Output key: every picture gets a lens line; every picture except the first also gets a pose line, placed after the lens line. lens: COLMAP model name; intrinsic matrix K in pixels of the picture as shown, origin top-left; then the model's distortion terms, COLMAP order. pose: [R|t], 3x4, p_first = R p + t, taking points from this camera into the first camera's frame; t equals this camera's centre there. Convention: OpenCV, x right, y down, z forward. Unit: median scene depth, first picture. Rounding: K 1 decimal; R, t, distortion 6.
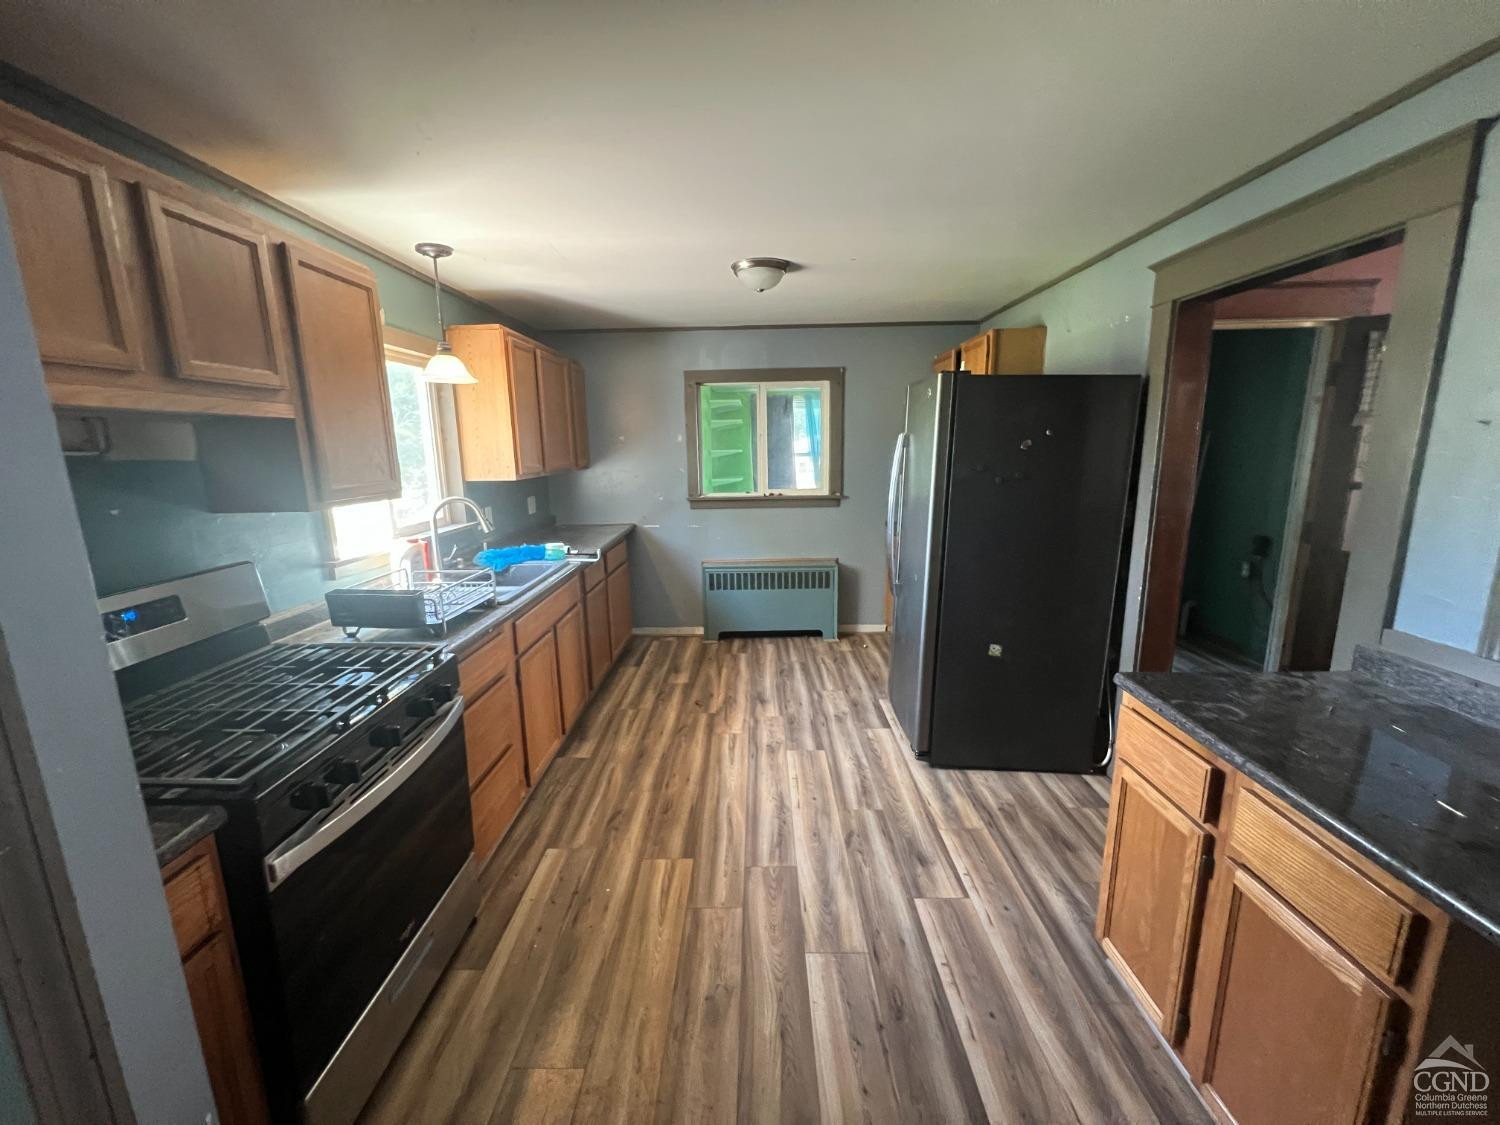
lens RADIAL K [[601.9, 0, 746.7], [0, 601.9, 558.2], [0, 0, 1]] dist [-0.002740, 0.000395]
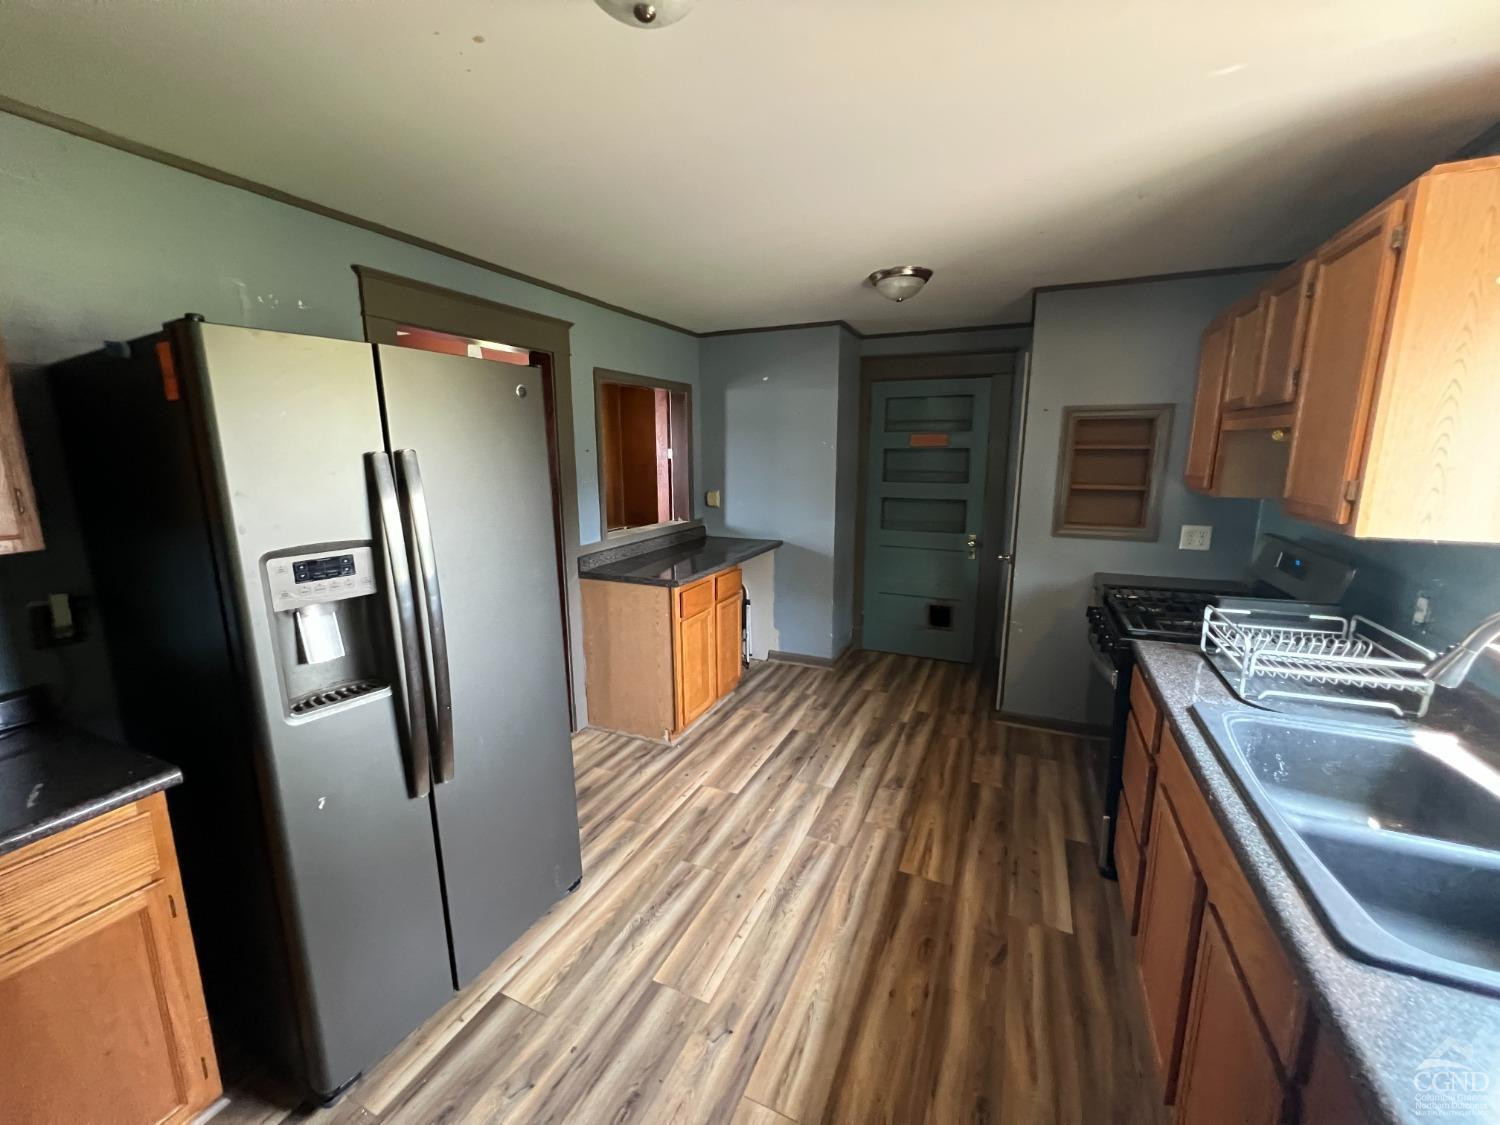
lens RADIAL K [[601.9, 0, 746.7], [0, 601.9, 558.2], [0, 0, 1]] dist [-0.002740, 0.000395]
pose [[-0.915236, -0.051301, 0.399638, -0.226857], [0.097427, 0.934251, 0.343051, -0.347720], [-0.390961, 0.352908, -0.850062, 1.743900]]
